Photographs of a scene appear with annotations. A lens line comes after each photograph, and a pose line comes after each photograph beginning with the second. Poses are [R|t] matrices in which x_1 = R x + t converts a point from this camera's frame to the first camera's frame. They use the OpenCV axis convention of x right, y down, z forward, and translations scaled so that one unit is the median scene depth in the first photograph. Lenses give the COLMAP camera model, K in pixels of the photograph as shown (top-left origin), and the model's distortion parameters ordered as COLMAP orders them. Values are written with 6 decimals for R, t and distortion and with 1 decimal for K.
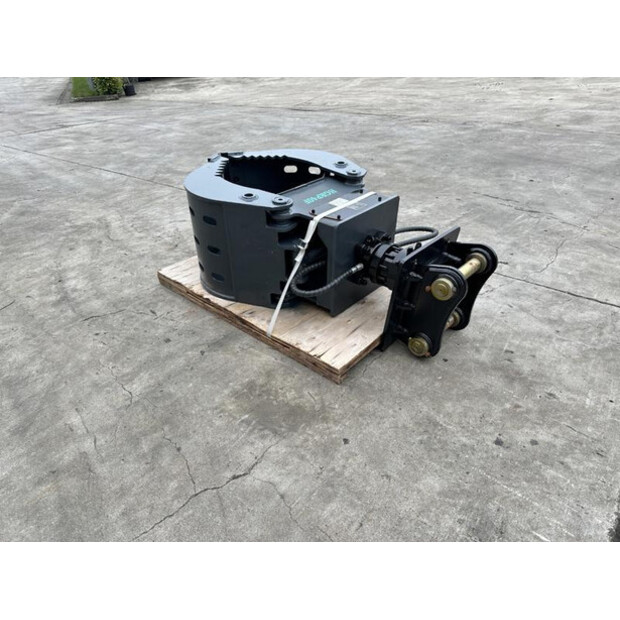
lens RADIAL K [[434.2, 0, 308.3], [0, 434.2, 308.3], [0, 0, 1]] dist [0.067006, -0.103000]
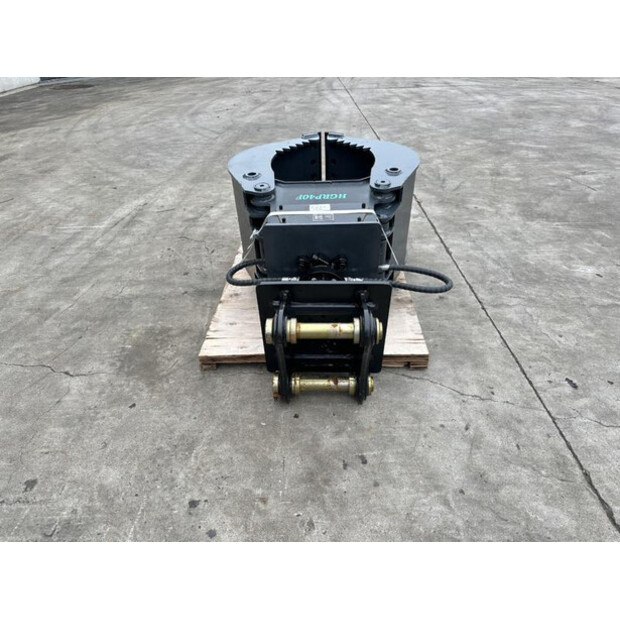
lens RADIAL K [[434.2, 0, 308.3], [0, 434.2, 308.3], [0, 0, 1]] dist [0.067006, -0.103000]
pose [[0.647137, 0.441748, -0.621347, 0.714014], [-0.398238, 0.890857, 0.218589, -0.247731], [0.650092, 0.105987, 0.752427, 0.328392]]
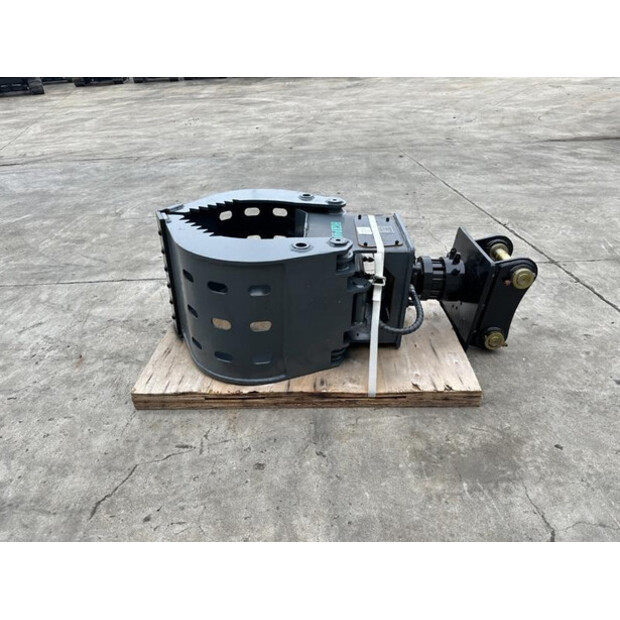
lens RADIAL K [[442.6, 0, 310.3], [0, 442.6, 300.2], [0, 0, 1]] dist [0.035472, -0.046629]
pose [[0.752448, -0.301762, 0.585458, -0.617769], [0.357033, 0.933822, 0.022450, -0.168636], [-0.553488, 0.192136, 0.810392, 0.329880]]
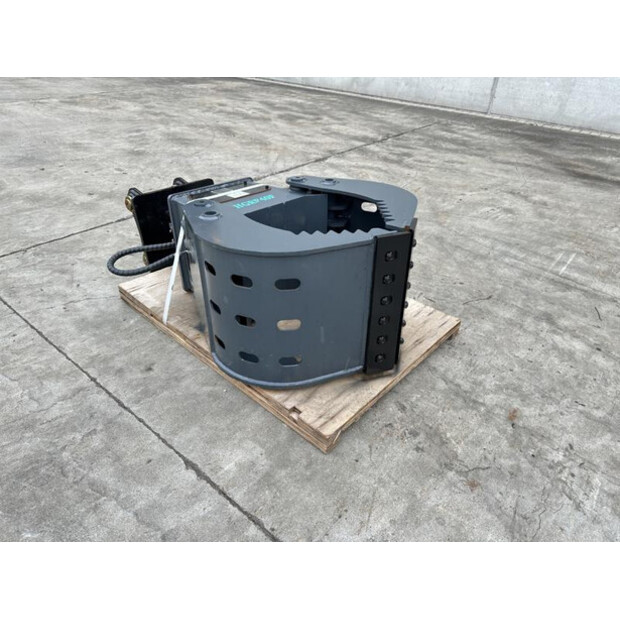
lens RADIAL K [[442.6, 0, 310.3], [0, 442.6, 300.2], [0, 0, 1]] dist [0.035472, -0.046629]
pose [[-0.999992, -0.003033, -0.002701, -0.087189], [-0.003756, 0.437515, 0.899203, -1.025348], [-0.001546, 0.899206, -0.437523, 1.643677]]
